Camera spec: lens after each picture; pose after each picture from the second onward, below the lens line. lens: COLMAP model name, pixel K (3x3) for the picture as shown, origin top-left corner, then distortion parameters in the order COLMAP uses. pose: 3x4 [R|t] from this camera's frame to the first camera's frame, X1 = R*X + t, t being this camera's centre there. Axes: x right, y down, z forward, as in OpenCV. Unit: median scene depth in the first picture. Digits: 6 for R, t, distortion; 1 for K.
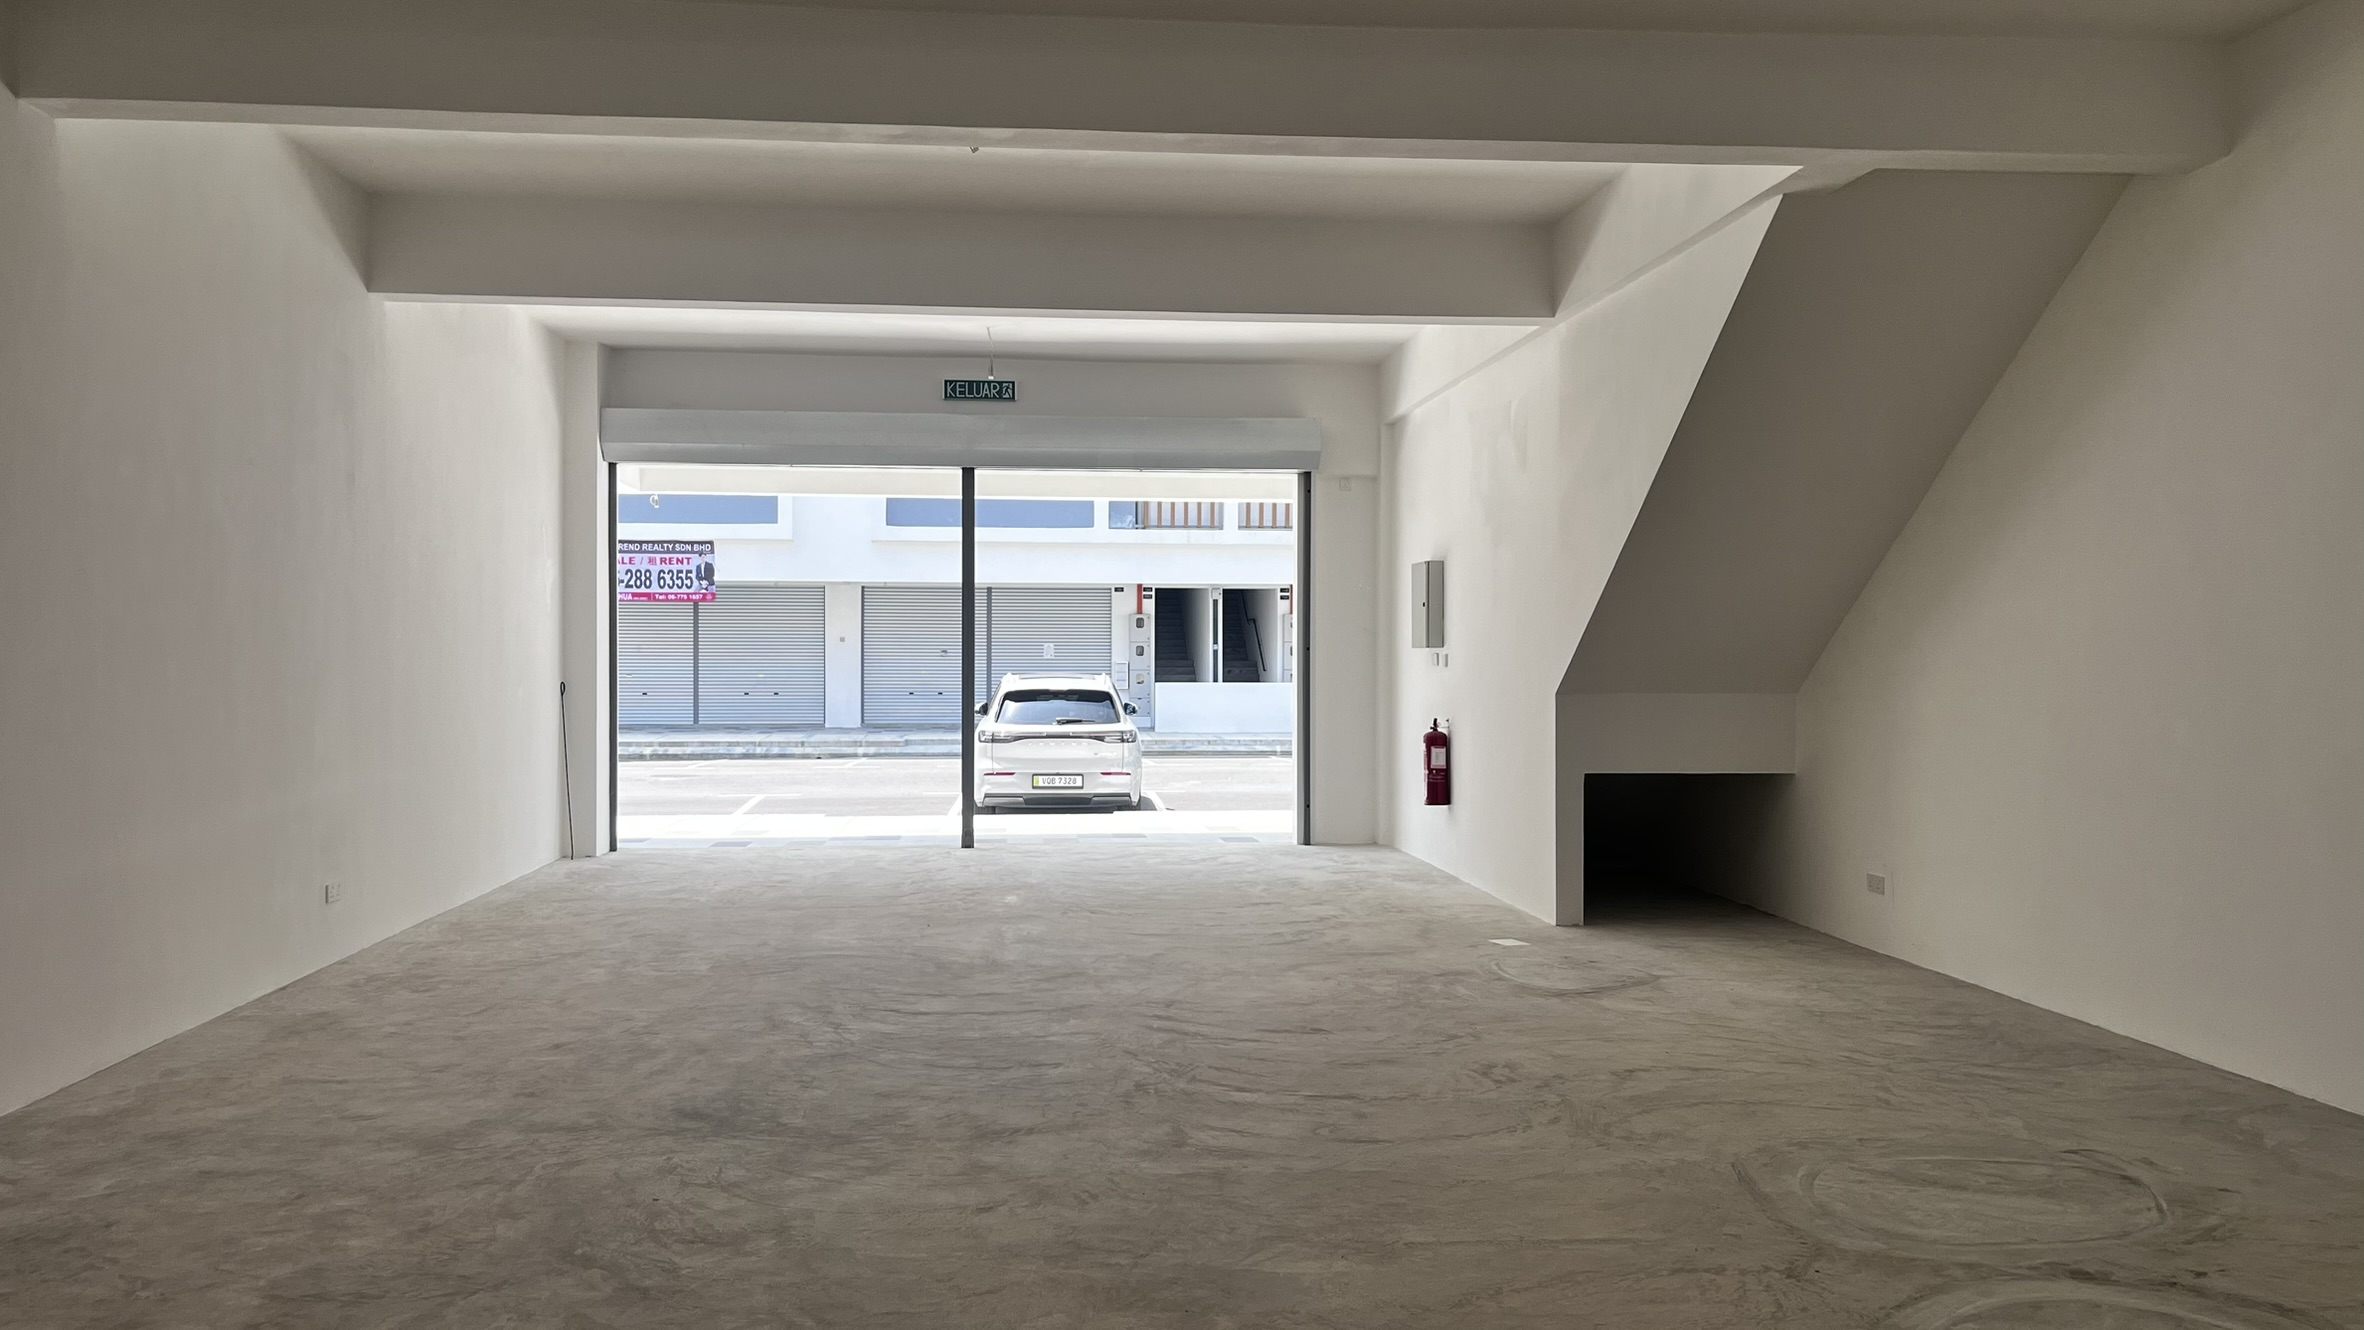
lens RADIAL K [[1921.3, 0, 1180.5], [0, 1921.3, 665.8], [0, 0, 1]] dist [0.002048, 0.001645]
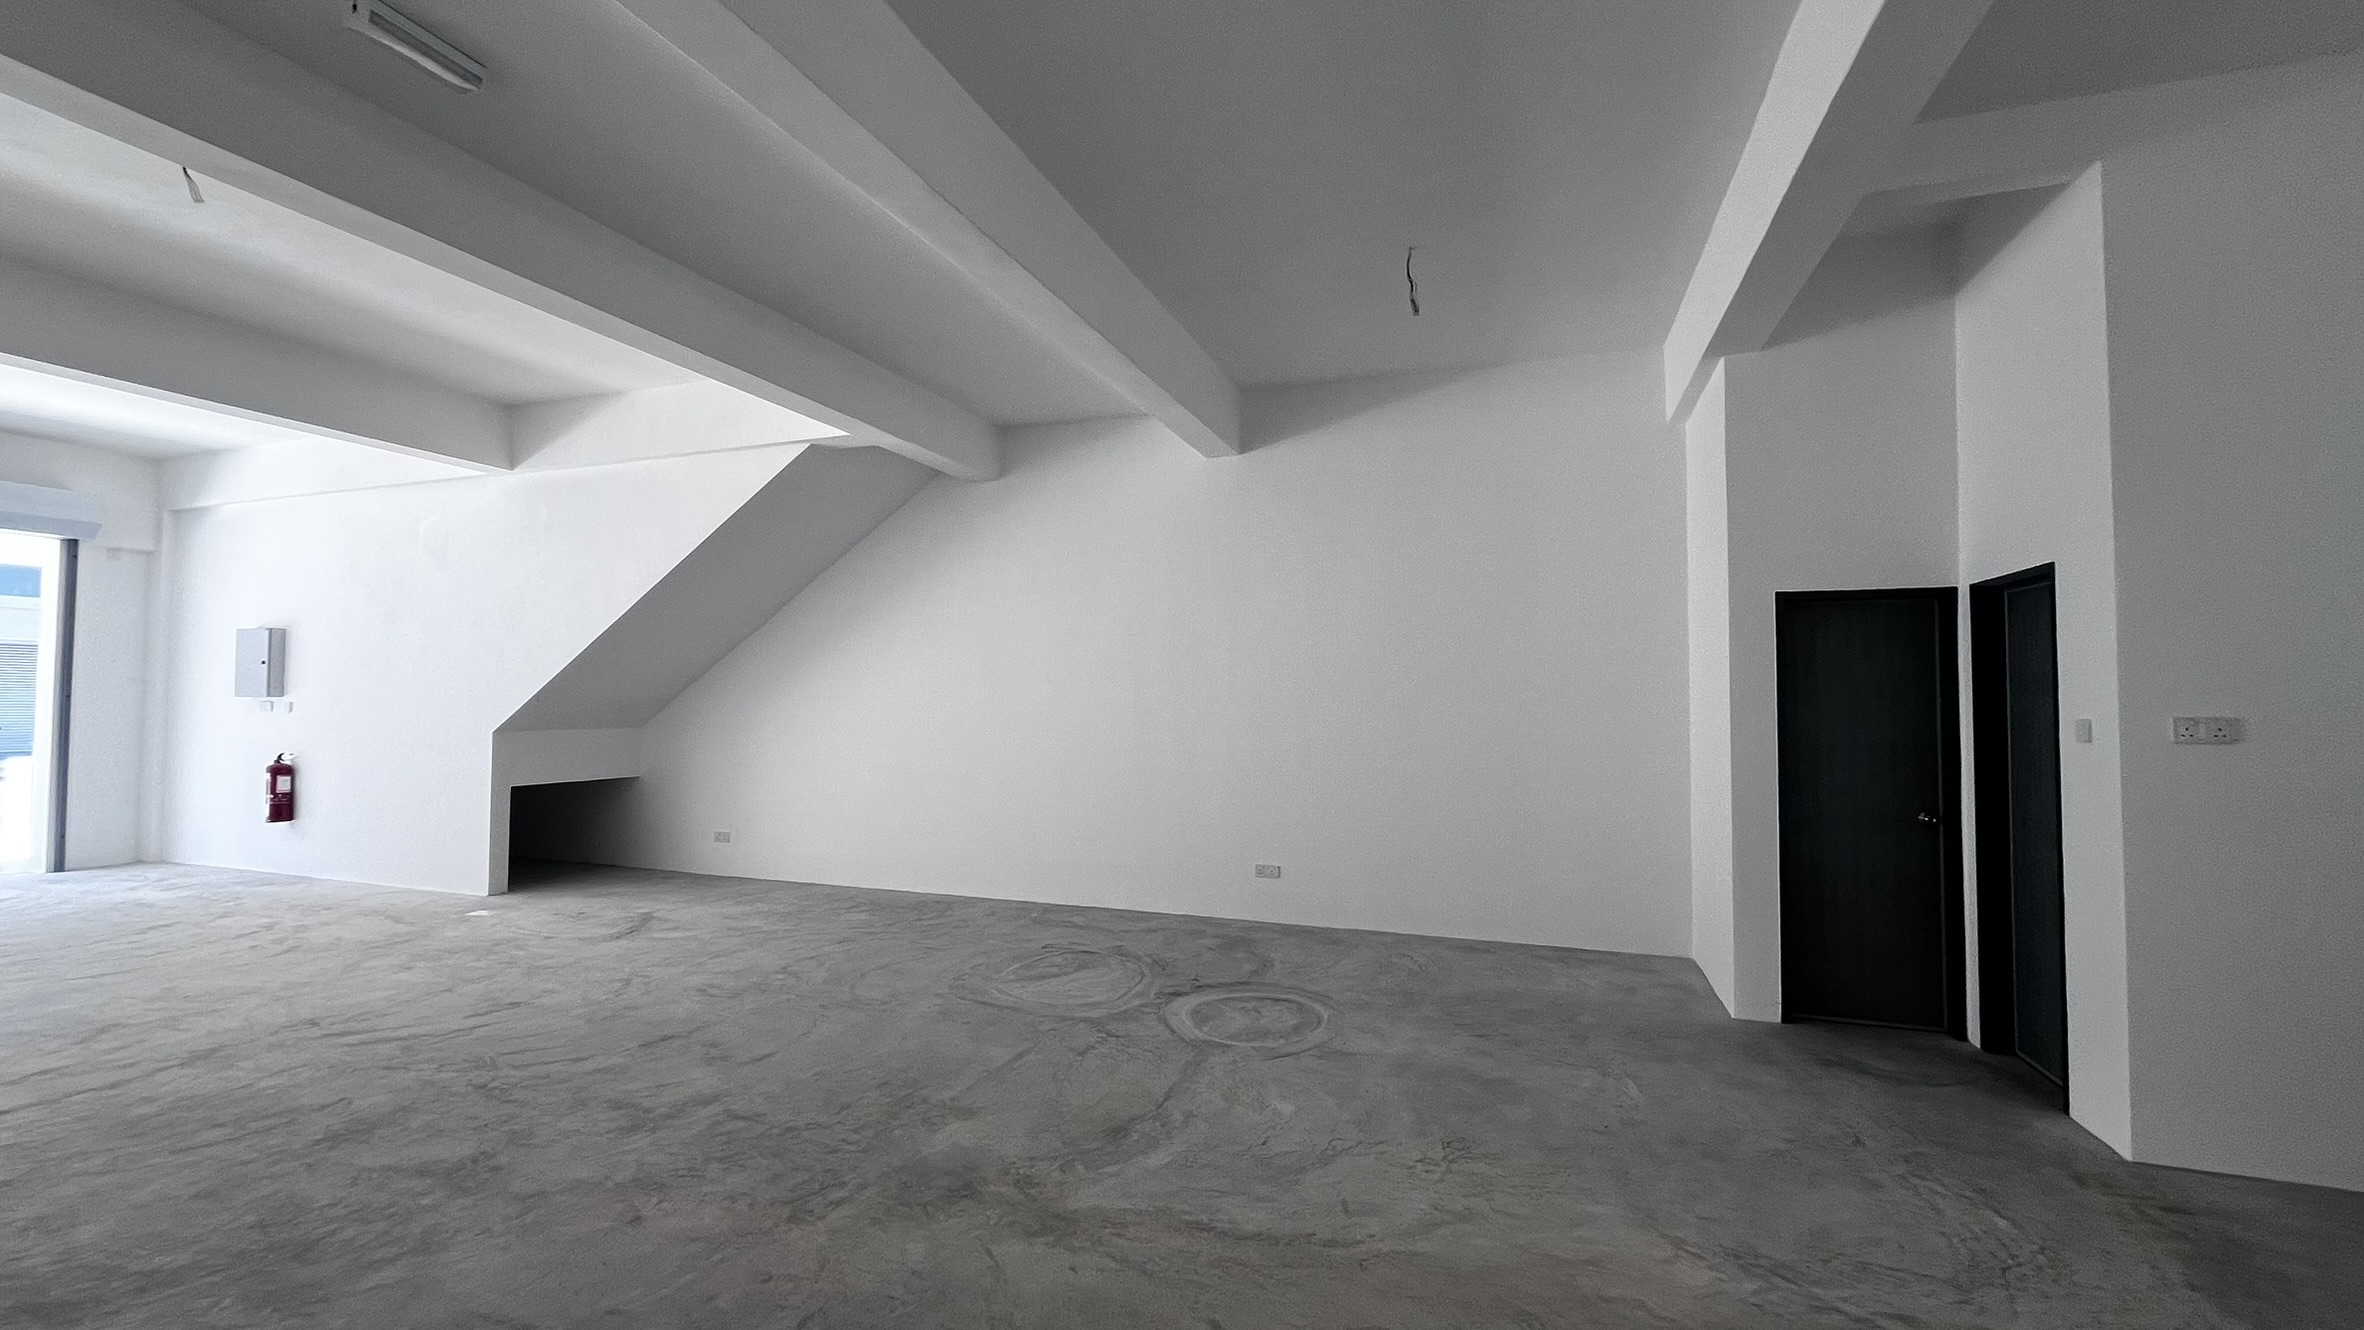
lens RADIAL K [[966.6, 0, 1180.7], [0, 966.6, 671.7], [0, 0, 1]] dist [0.000329, -0.000032]
pose [[0.422729, 0.033611, 0.905633, -0.195462], [-0.001047, 0.999329, -0.036600, -0.003520], [-0.906256, 0.014523, 0.422481, 0.192165]]
